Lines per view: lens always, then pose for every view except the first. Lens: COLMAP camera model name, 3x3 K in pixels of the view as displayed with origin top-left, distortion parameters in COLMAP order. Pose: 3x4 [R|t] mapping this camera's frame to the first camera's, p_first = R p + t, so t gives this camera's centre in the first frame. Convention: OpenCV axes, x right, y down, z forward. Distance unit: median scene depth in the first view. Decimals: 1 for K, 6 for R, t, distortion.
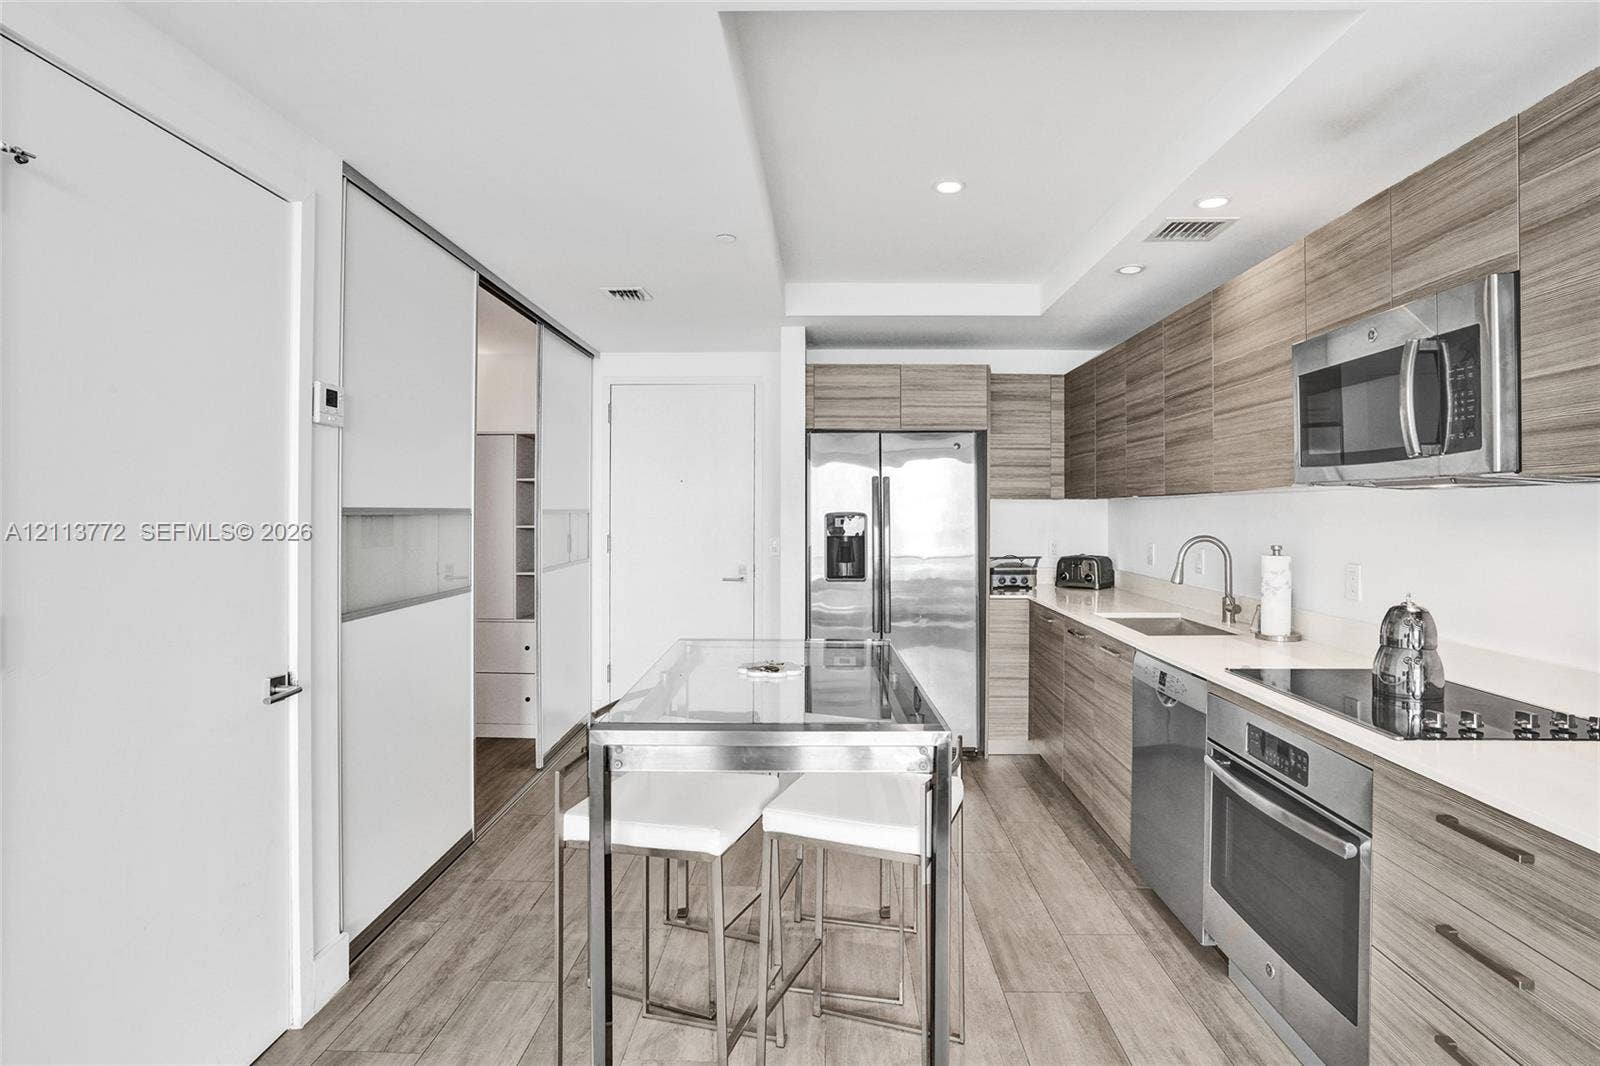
lens RADIAL K [[852.6, 0, 804.5], [0, 852.6, 501.2], [0, 0, 1]] dist [-0.003175, -0.000925]
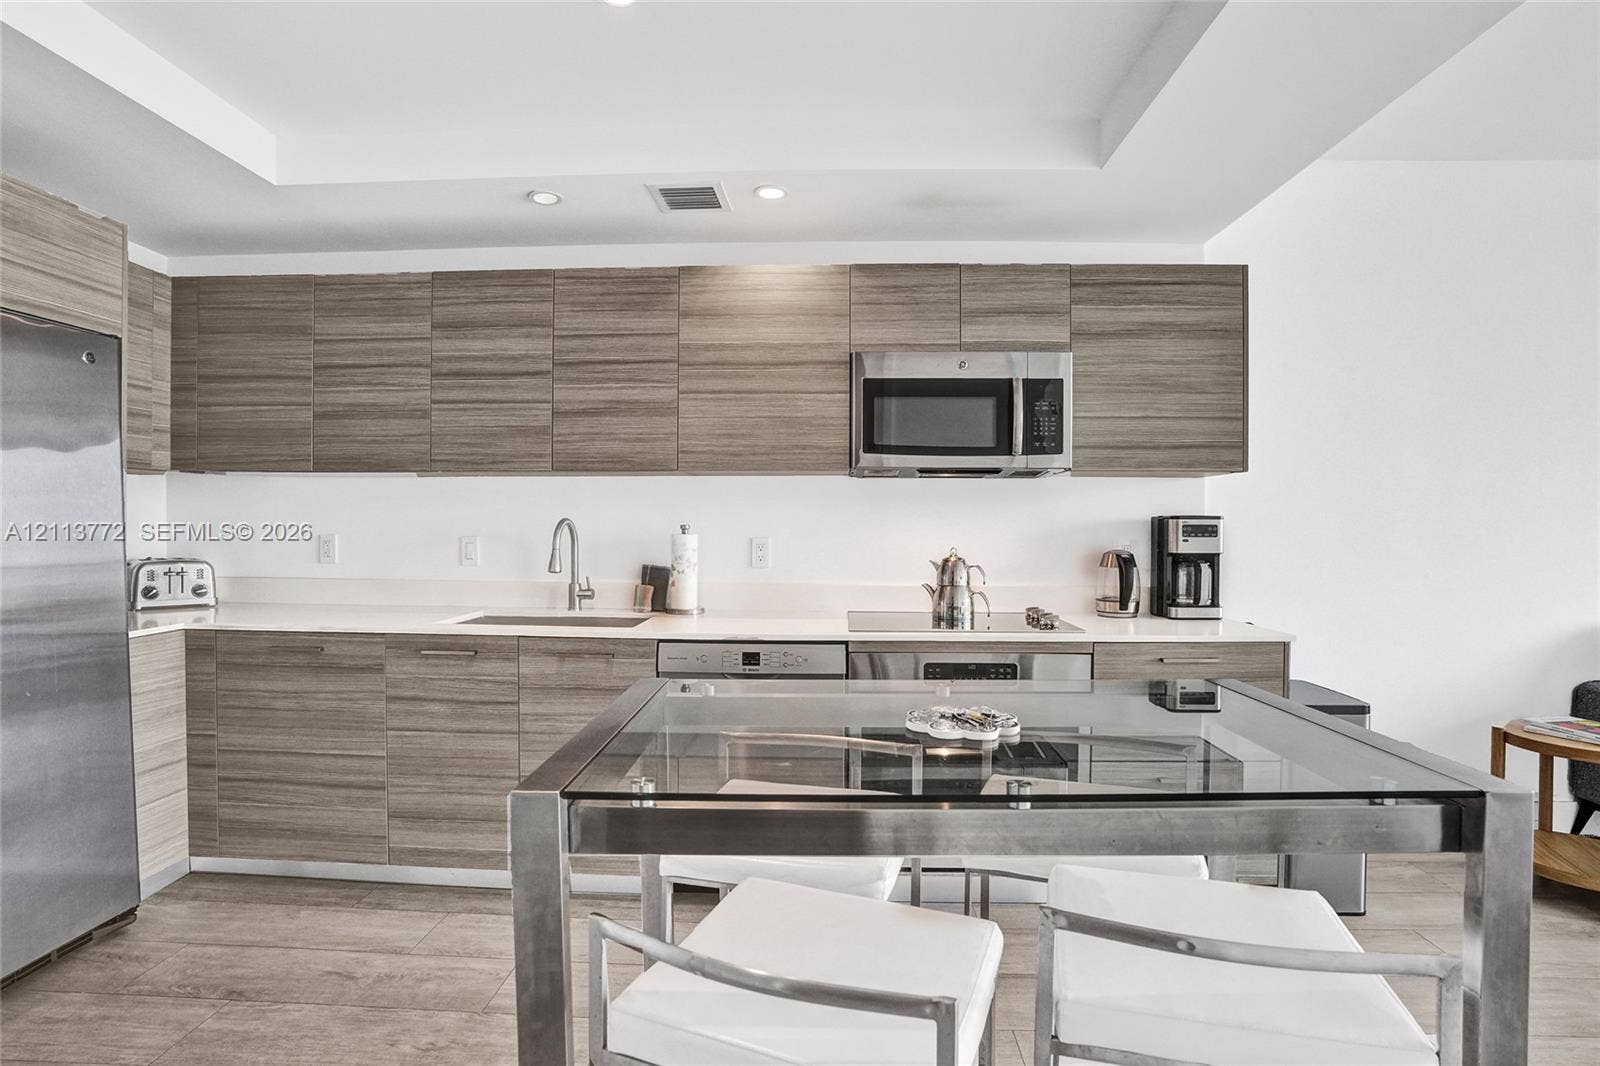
lens RADIAL K [[804.6, 0, 800.0], [0, 804.6, 533.0], [0, 0, 1]] dist [-0.058954, 0.000340]
pose [[0.008123, -0.013077, 0.999881, -0.289360], [-0.016546, 0.999776, 0.013211, 0.030241], [-0.999830, -0.016651, 0.007905, 0.551959]]
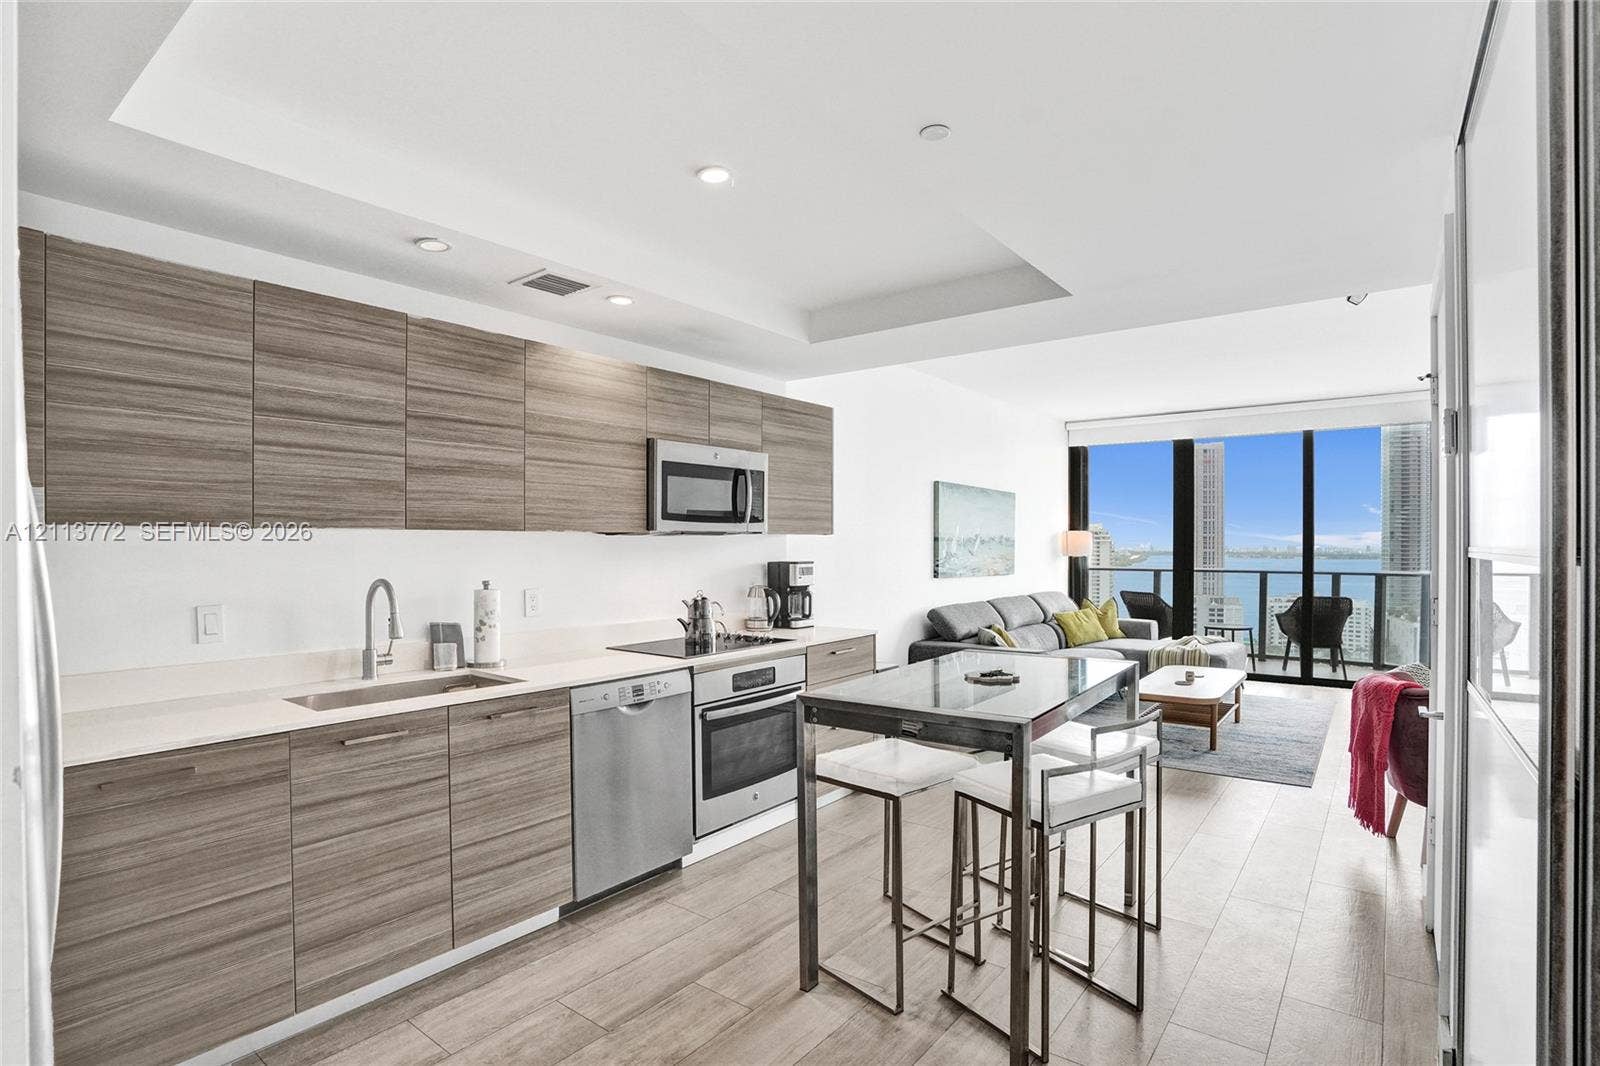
lens RADIAL K [[821.4, 0, 821.9], [0, 821.4, 546.5], [0, 0, 1]] dist [-0.025855, 0.000656]
pose [[-0.824617, -0.004567, 0.565672, -0.254626], [-0.008581, 0.999953, -0.004436, 0.006184], [-0.565626, -0.008512, -0.824618, 1.054822]]
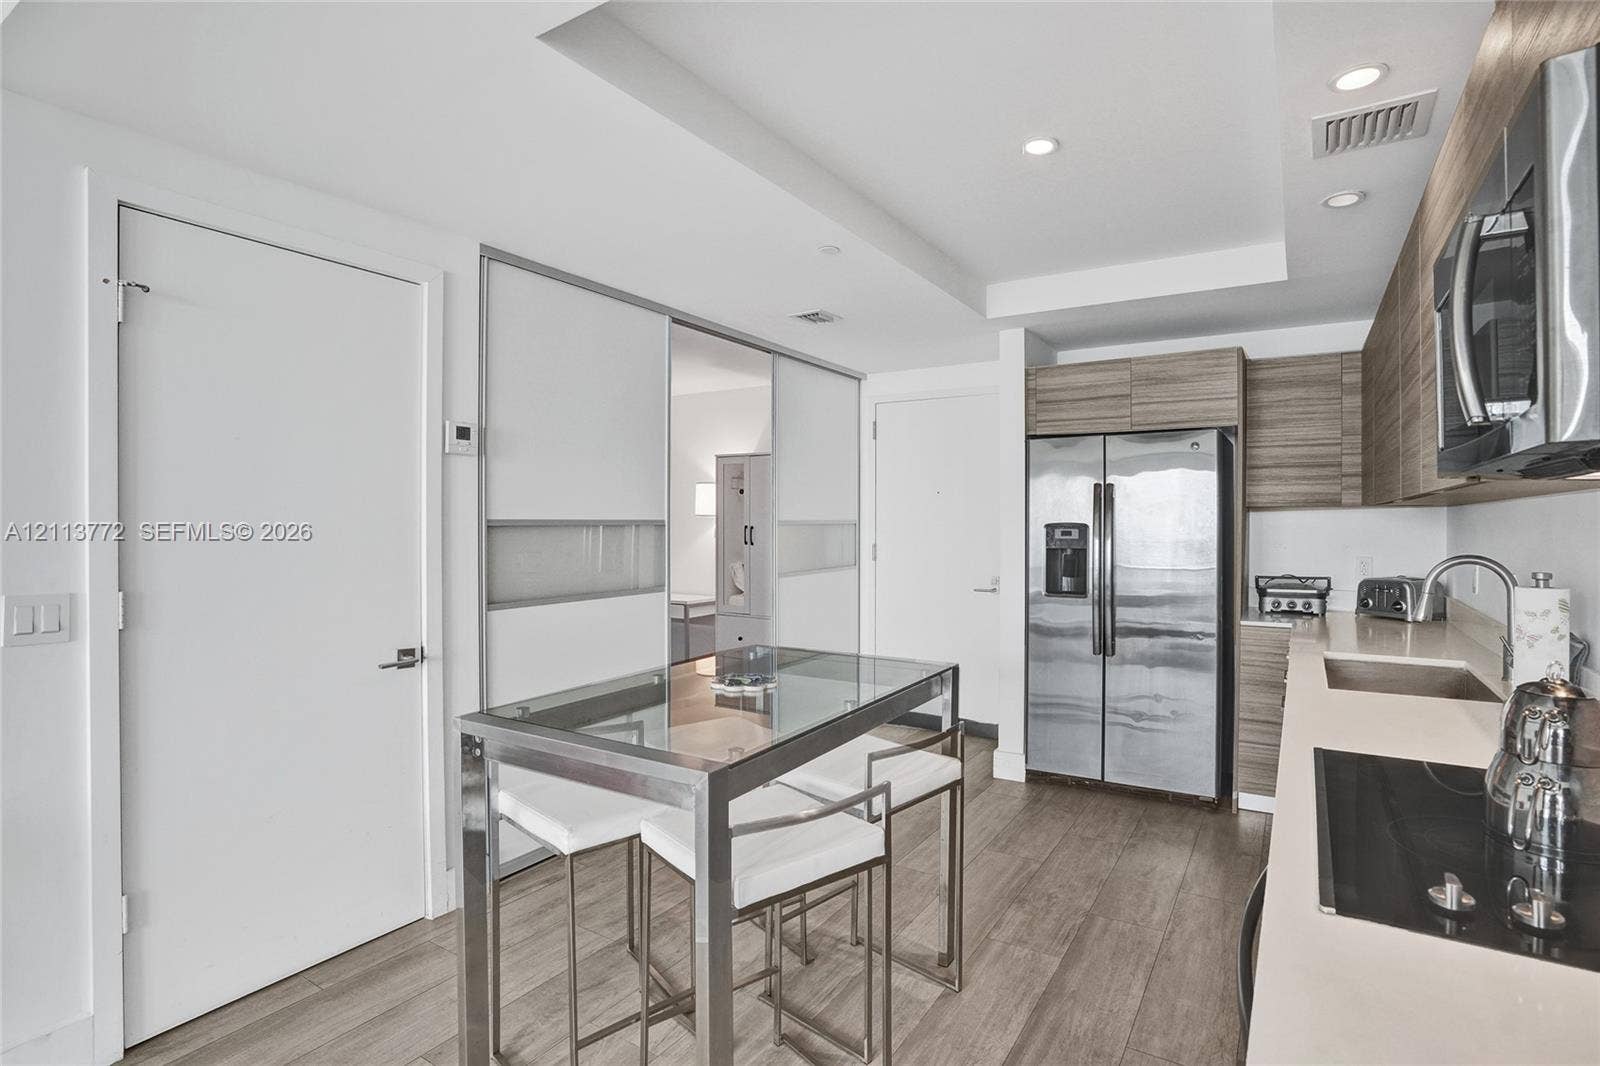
lens RADIAL K [[769.3, 0, 824.3], [0, 769.3, 524.4], [0, 0, 1]] dist [-0.036198, 0.000372]
pose [[0.865197, 0.000151, -0.501431, 0.237881], [0.007309, 0.999890, 0.012912, 0.001868], [0.501378, -0.014837, 0.865101, 0.144254]]
